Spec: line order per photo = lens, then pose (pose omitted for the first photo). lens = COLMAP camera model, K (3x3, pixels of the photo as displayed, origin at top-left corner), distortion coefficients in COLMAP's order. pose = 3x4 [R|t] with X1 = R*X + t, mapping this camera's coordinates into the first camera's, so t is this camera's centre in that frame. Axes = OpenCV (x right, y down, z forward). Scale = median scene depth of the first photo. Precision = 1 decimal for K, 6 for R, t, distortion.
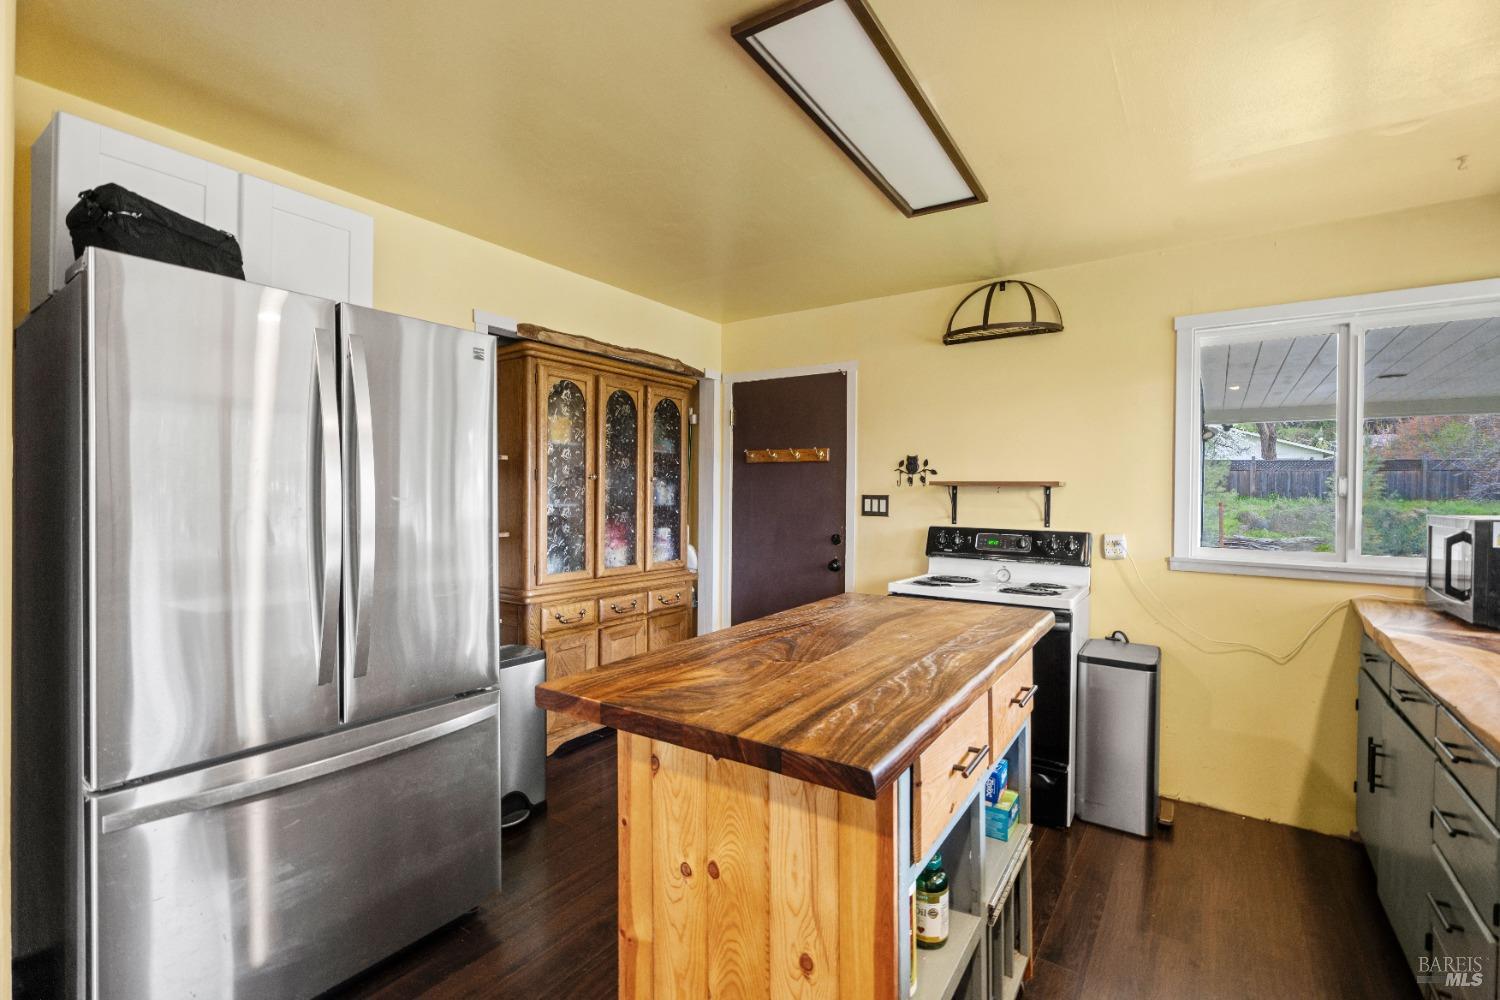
lens RADIAL K [[688.1, 0, 735.1], [0, 688.1, 506.3], [0, 0, 1]] dist [0.004584, 0.001759]
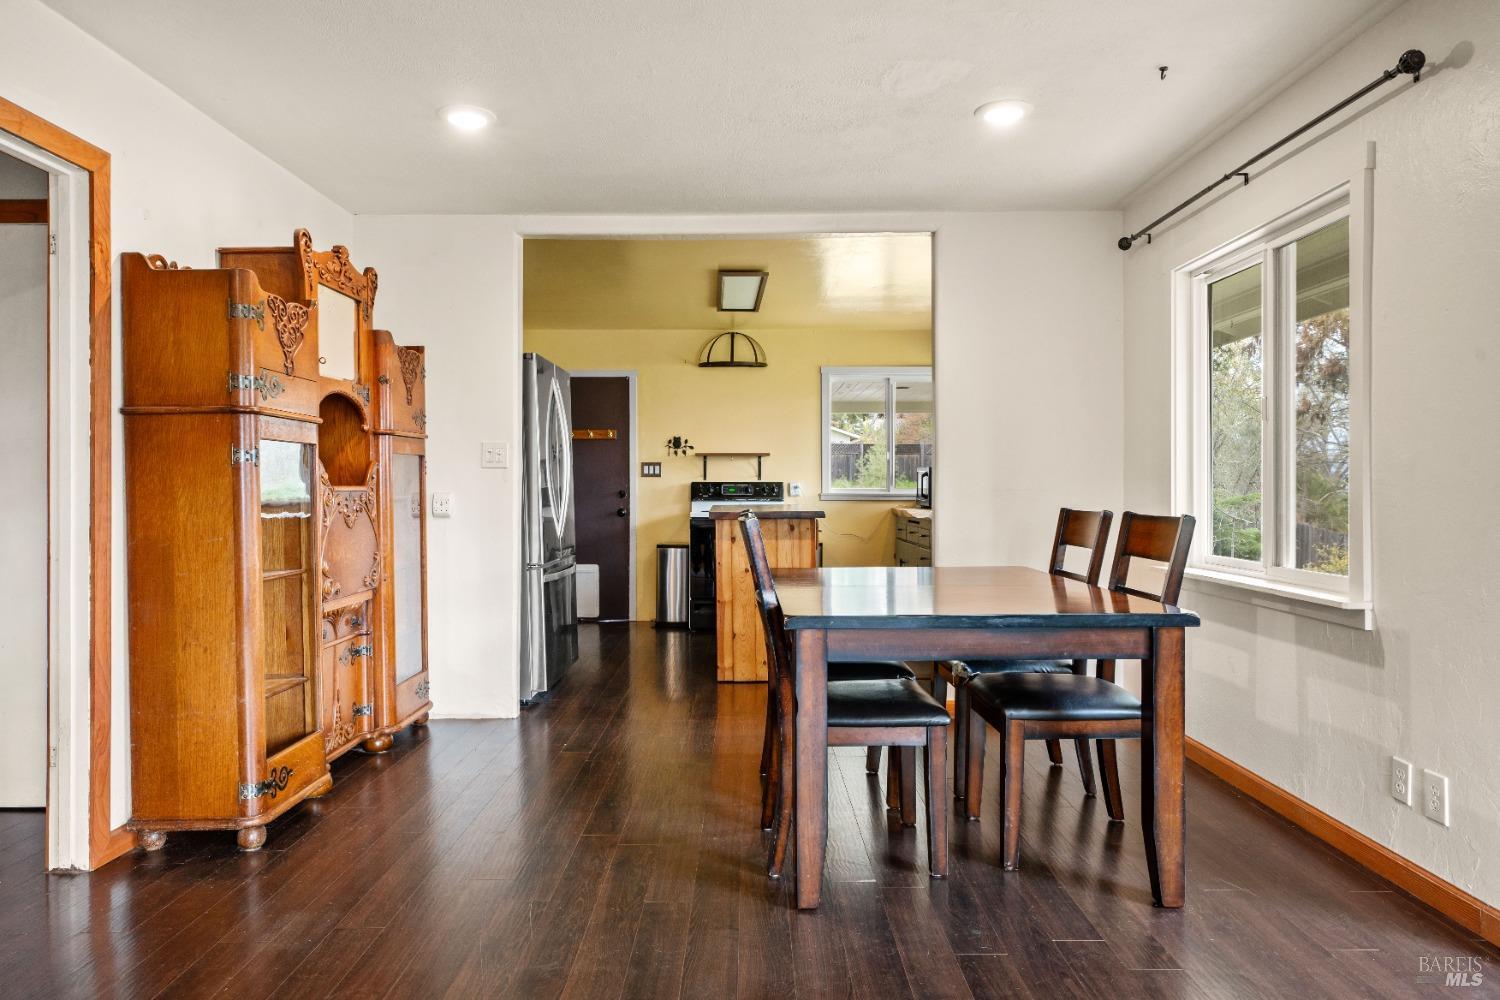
lens RADIAL K [[961.2, 0, 743.9], [0, 961.2, 487.7], [0, 0, 1]] dist [-0.009720, 0.007022]
pose [[0.826529, -0.013158, 0.562741, -0.857135], [0.021150, 0.999747, -0.007687, 0.061859], [-0.562497, 0.018255, 0.826598, -0.885378]]
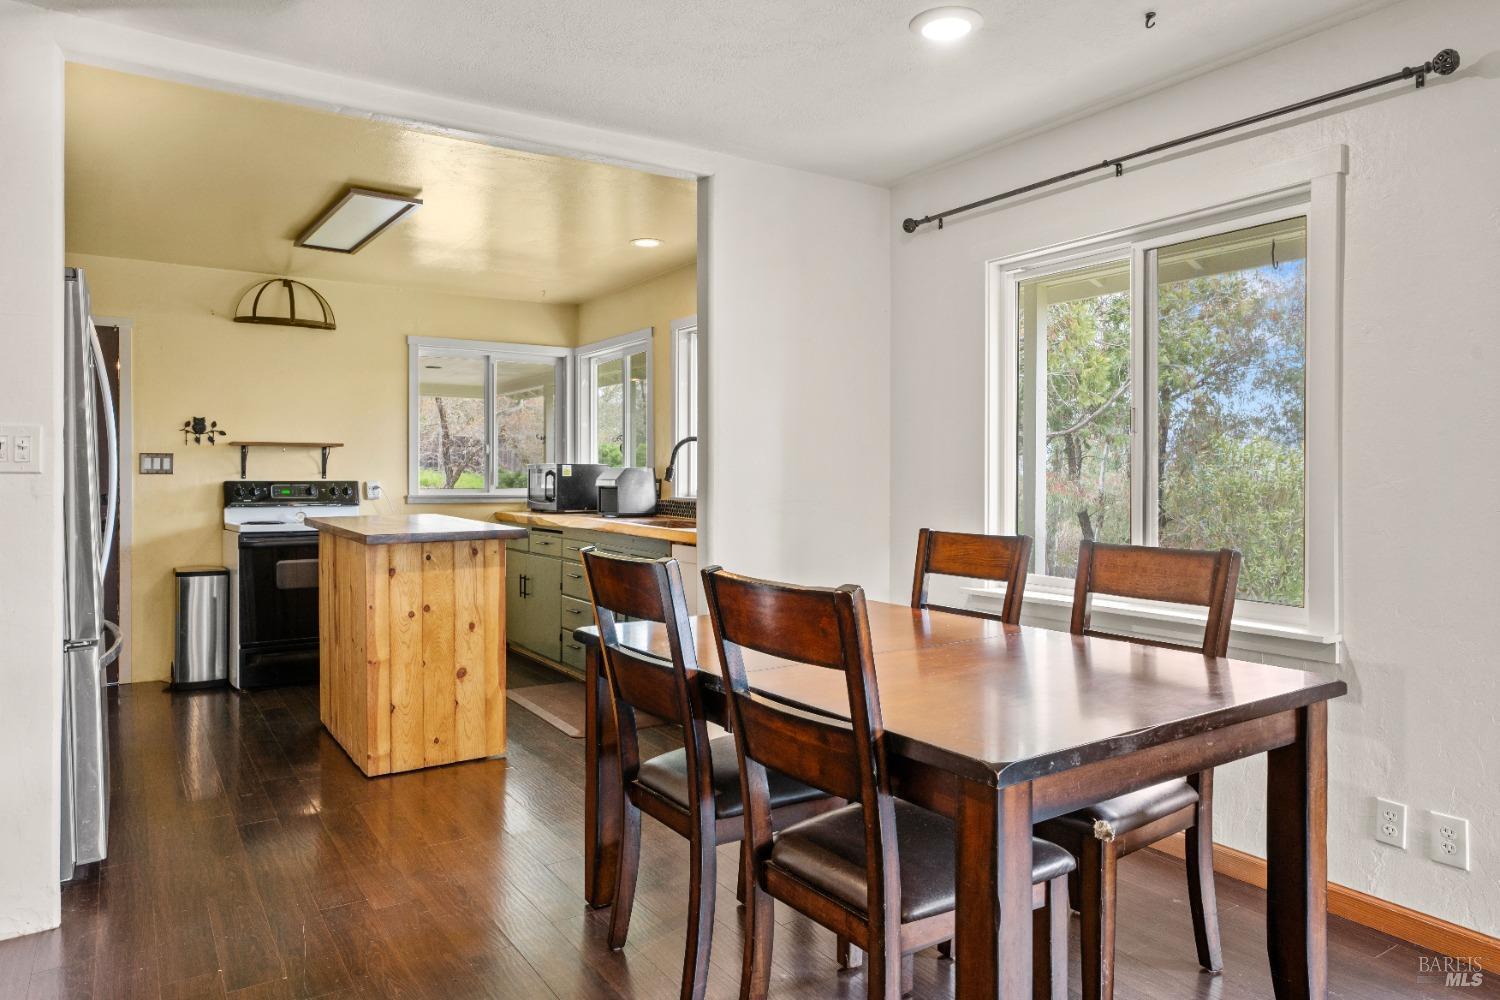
lens RADIAL K [[961.2, 0, 753.4], [0, 961.2, 476.3], [0, 0, 1]] dist [-0.009720, 0.007022]
pose [[0.380834, -0.013542, 0.924544, -0.847162], [0.018613, 0.999802, 0.006977, 0.026672], [-0.924456, 0.014551, 0.381011, -0.409029]]
